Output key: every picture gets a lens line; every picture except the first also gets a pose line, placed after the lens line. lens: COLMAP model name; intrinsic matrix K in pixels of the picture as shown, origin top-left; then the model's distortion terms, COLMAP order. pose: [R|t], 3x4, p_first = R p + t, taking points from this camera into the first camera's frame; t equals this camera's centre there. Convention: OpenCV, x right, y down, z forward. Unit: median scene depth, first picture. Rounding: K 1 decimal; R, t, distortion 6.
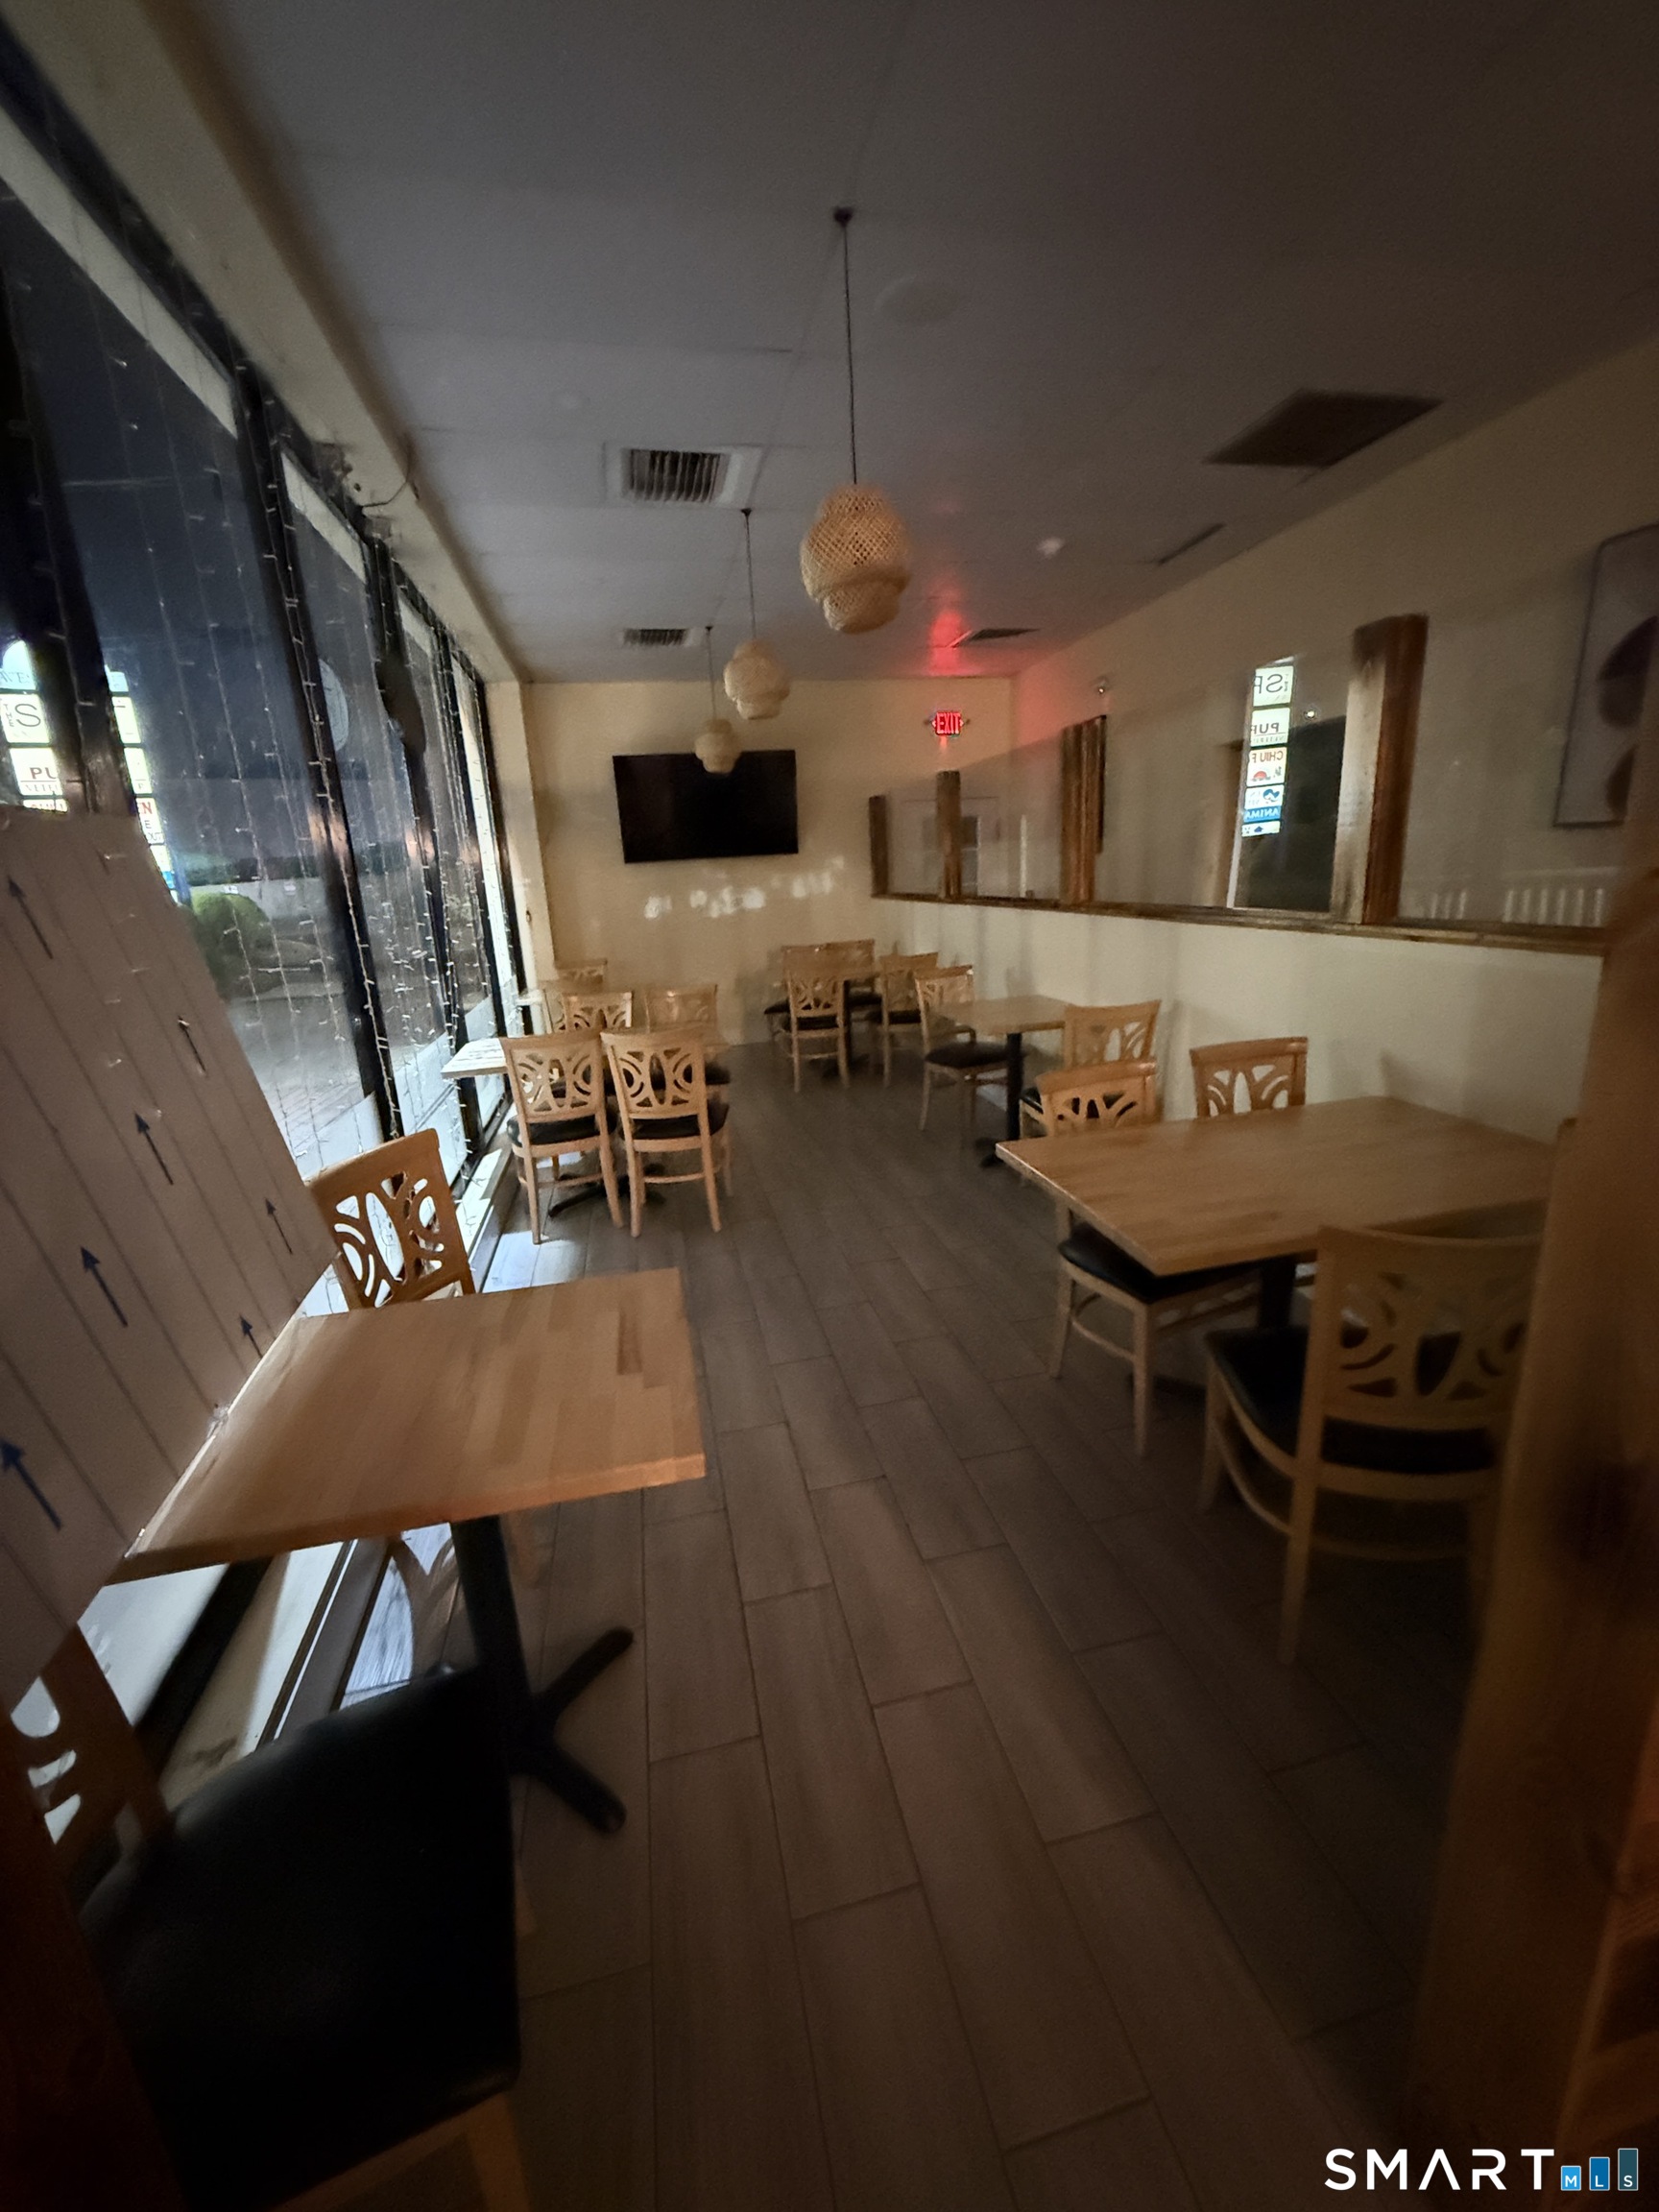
lens RADIAL K [[879.5, 0, 826.3], [0, 879.5, 1103.8], [0, 0, 1]] dist [0.000714, -0.000075]
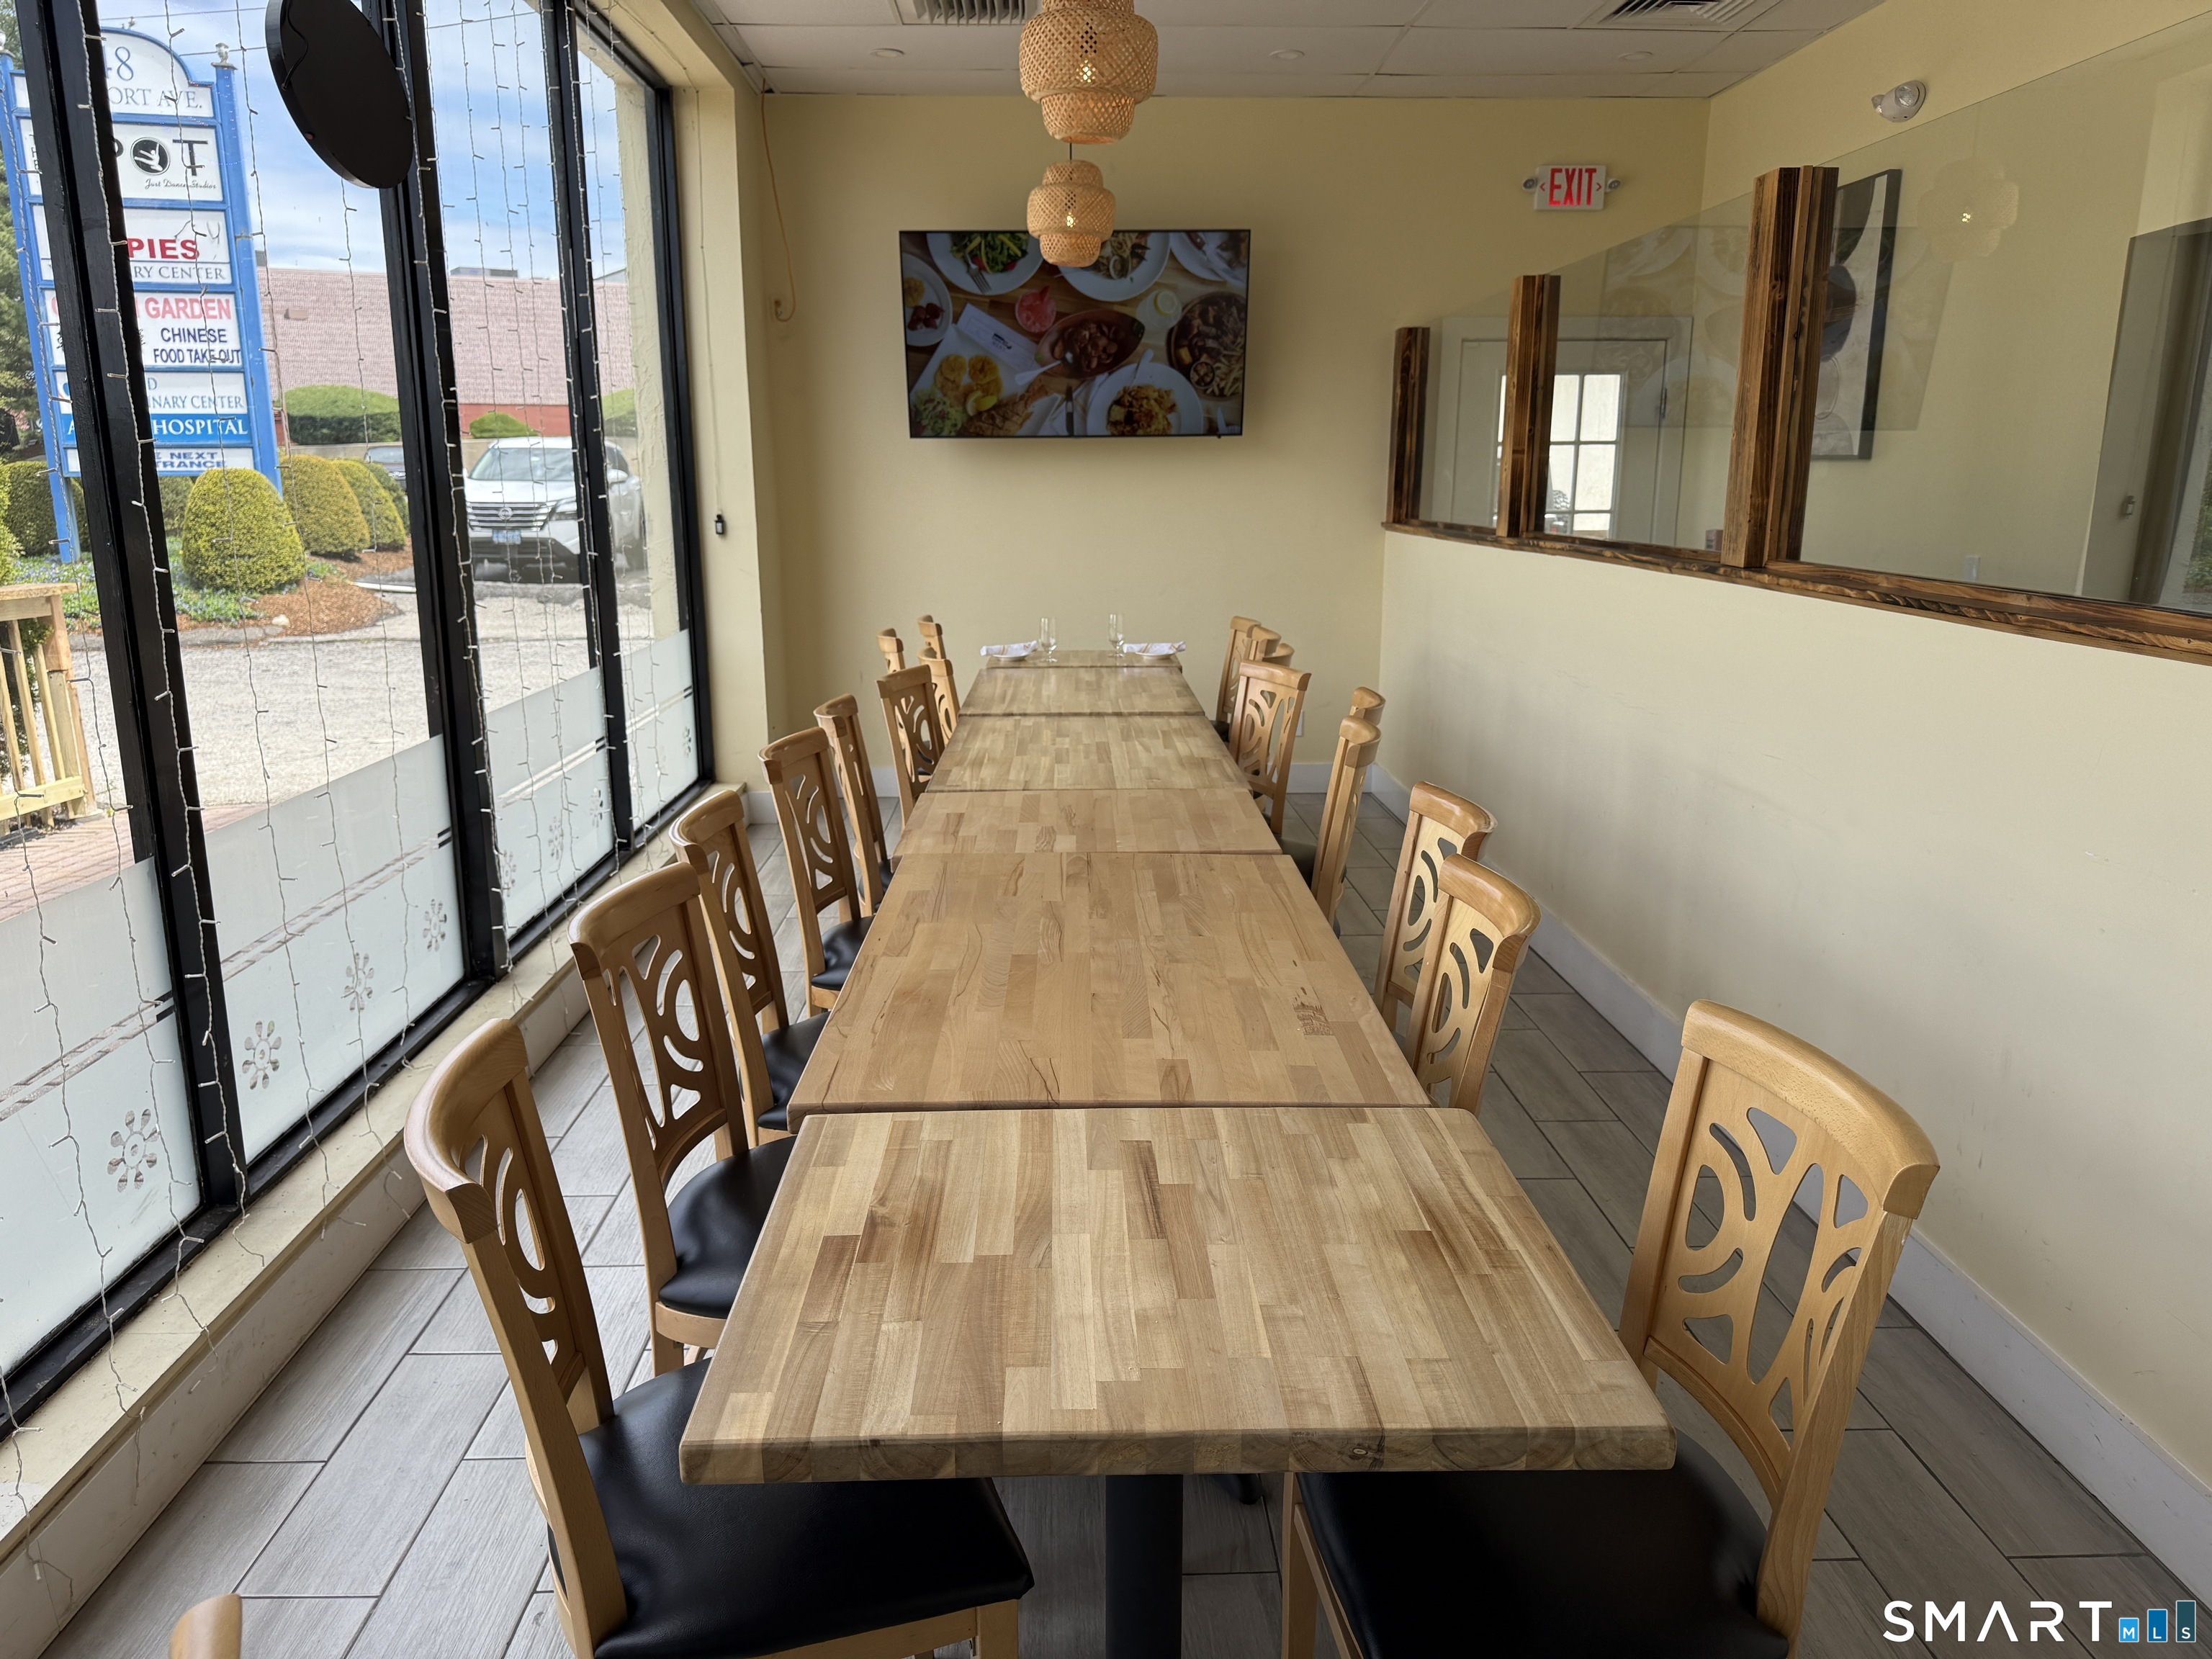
lens RADIAL K [[1568.4, 0, 1096.3], [0, 1568.4, 830.7], [0, 0, 1]] dist [0.058197, -0.068863]
pose [[0.979655, 0.092670, -0.178012, 0.110472], [-0.099352, 0.994630, -0.028976, -0.033731], [0.174371, 0.046073, 0.983602, 0.151733]]
